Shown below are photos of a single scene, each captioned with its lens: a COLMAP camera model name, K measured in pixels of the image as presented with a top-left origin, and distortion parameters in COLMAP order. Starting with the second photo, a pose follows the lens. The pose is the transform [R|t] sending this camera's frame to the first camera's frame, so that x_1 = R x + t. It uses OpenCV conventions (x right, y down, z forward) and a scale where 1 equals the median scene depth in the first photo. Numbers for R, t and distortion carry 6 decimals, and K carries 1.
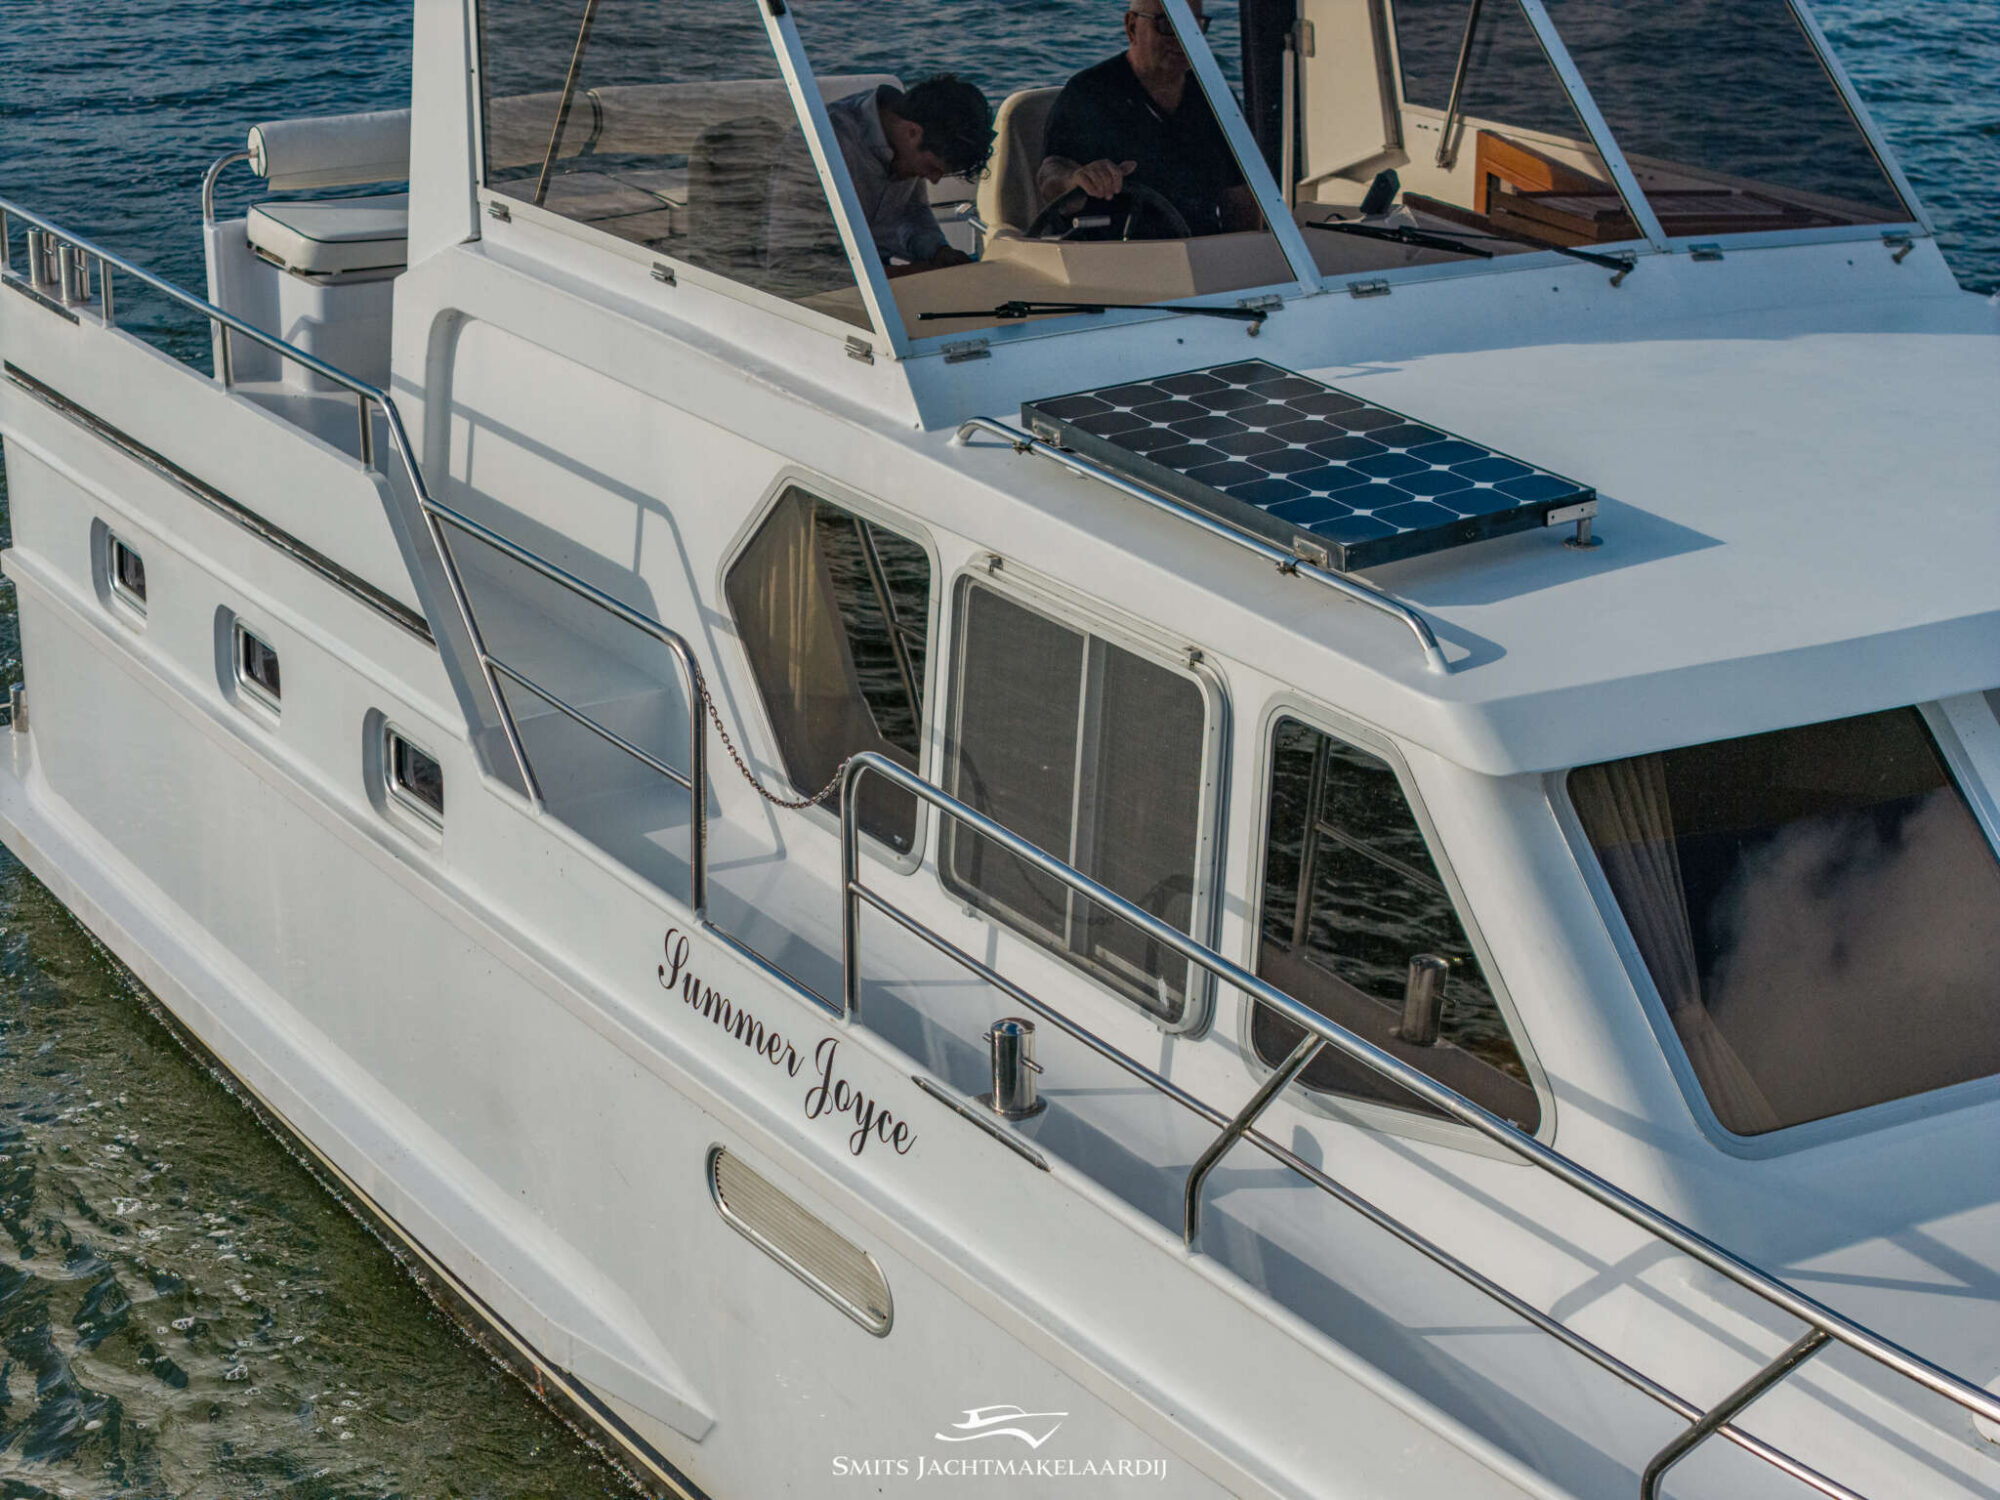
lens RADIAL K [[4067.6, 0, 1000.0], [0, 4067.6, 750.0], [0, 0, 1]] dist [-0.357942, 0.012848]
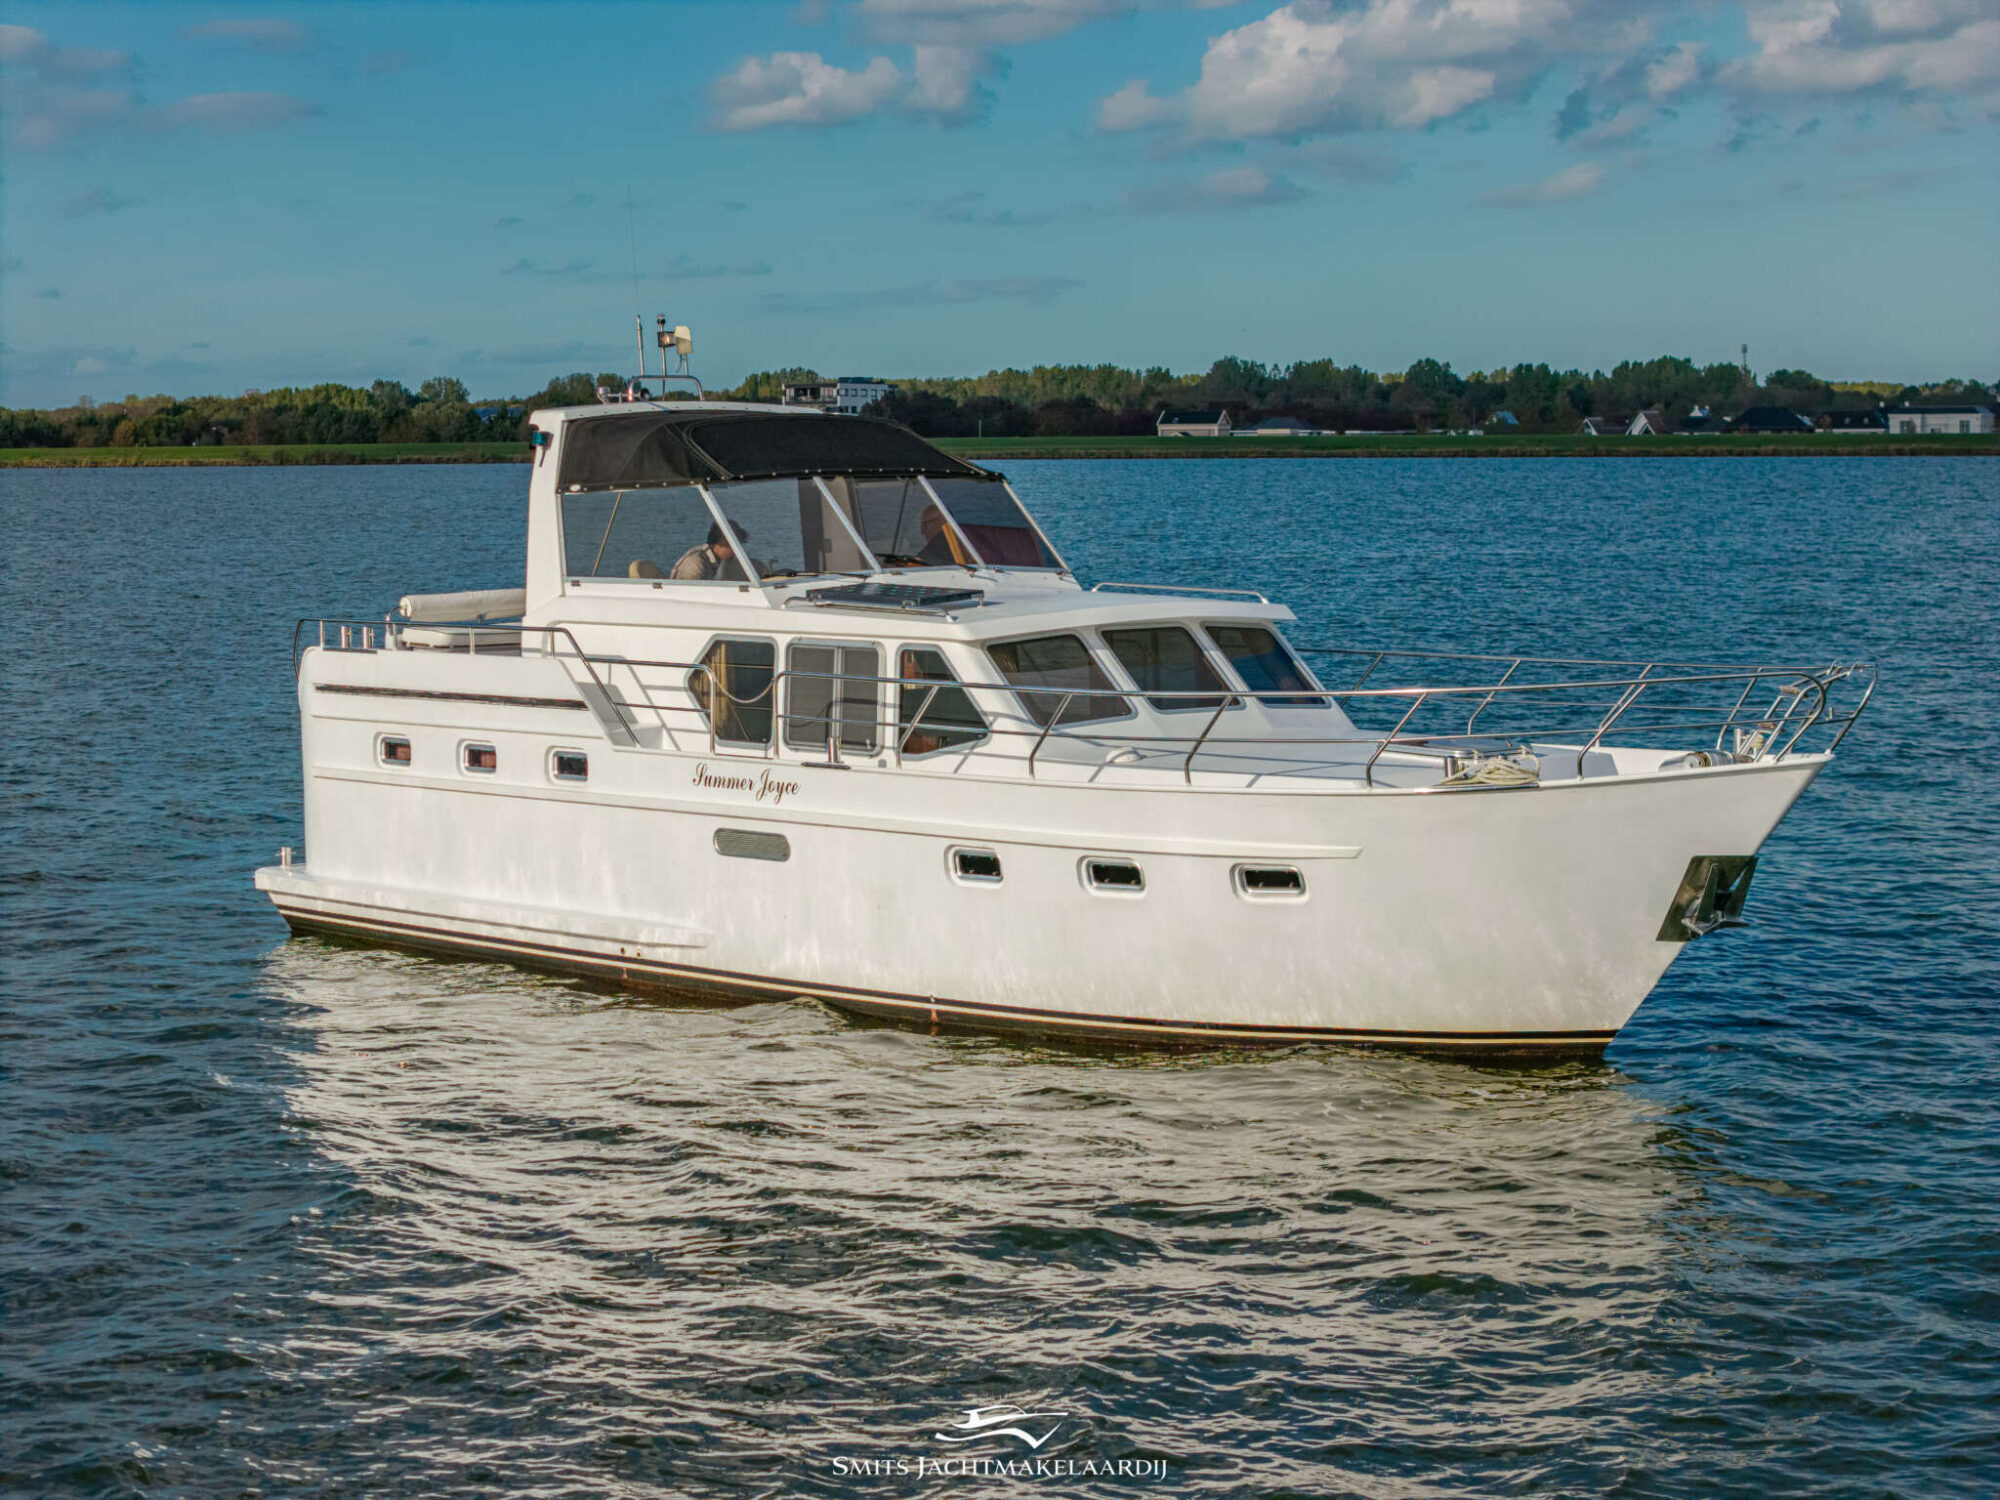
lens RADIAL K [[4067.6, 0, 1000.0], [0, 4067.6, 750.0], [0, 0, 1]] dist [-0.357942, 0.012848]
pose [[0.974278, -0.019818, 0.224476, -0.548693], [0.076199, 0.966423, -0.245399, 0.810097], [-0.212075, 0.256192, 0.943075, -1.985342]]
